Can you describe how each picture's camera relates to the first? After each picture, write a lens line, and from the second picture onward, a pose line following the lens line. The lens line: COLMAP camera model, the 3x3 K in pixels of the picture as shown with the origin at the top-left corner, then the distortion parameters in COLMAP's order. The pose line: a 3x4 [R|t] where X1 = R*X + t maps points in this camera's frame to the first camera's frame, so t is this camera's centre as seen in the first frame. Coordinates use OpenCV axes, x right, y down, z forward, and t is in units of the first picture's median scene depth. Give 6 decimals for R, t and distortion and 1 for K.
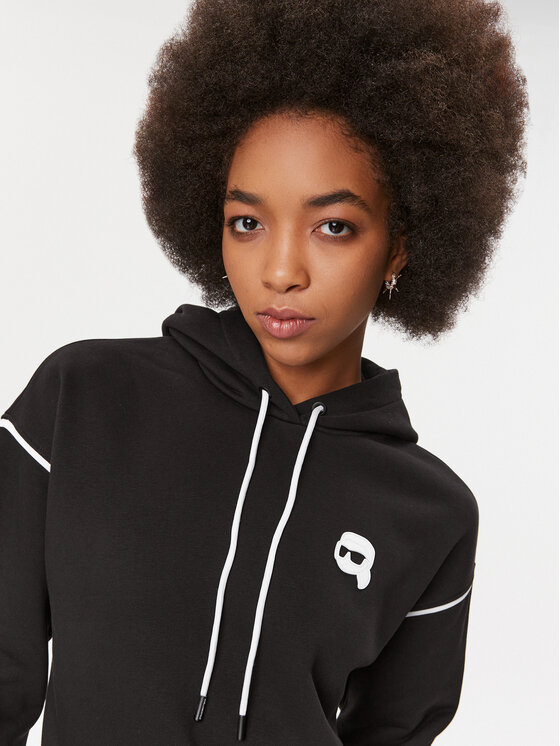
lens RADIAL K [[838.8, 0, 280.2], [0, 838.8, 374.7], [0, 0, 1]] dist [-0.004212, 0.000000]
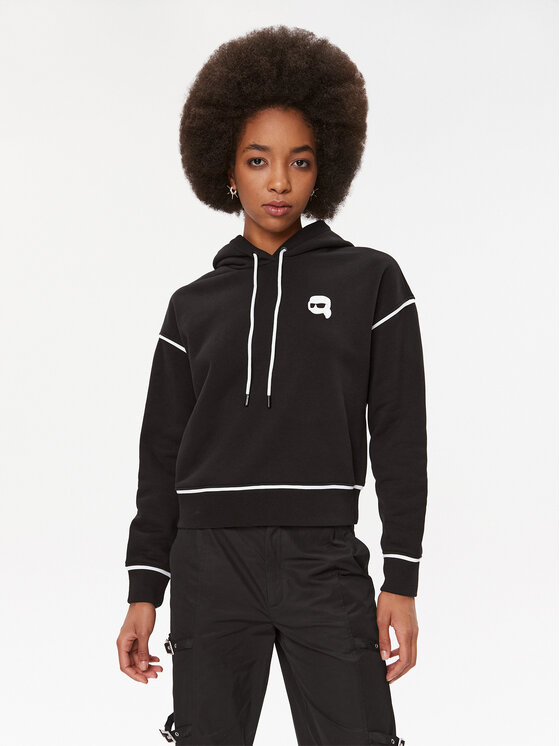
lens RADIAL K [[692.6, 0, 280.2], [0, 692.6, 371.8], [0, 0, 1]] dist [0.013369, 0.000000]
pose [[0.944349, -0.083489, 0.318174, -0.597638], [0.061102, 0.994943, 0.079721, 0.214602], [-0.323221, -0.055844, 0.944674, -0.704572]]
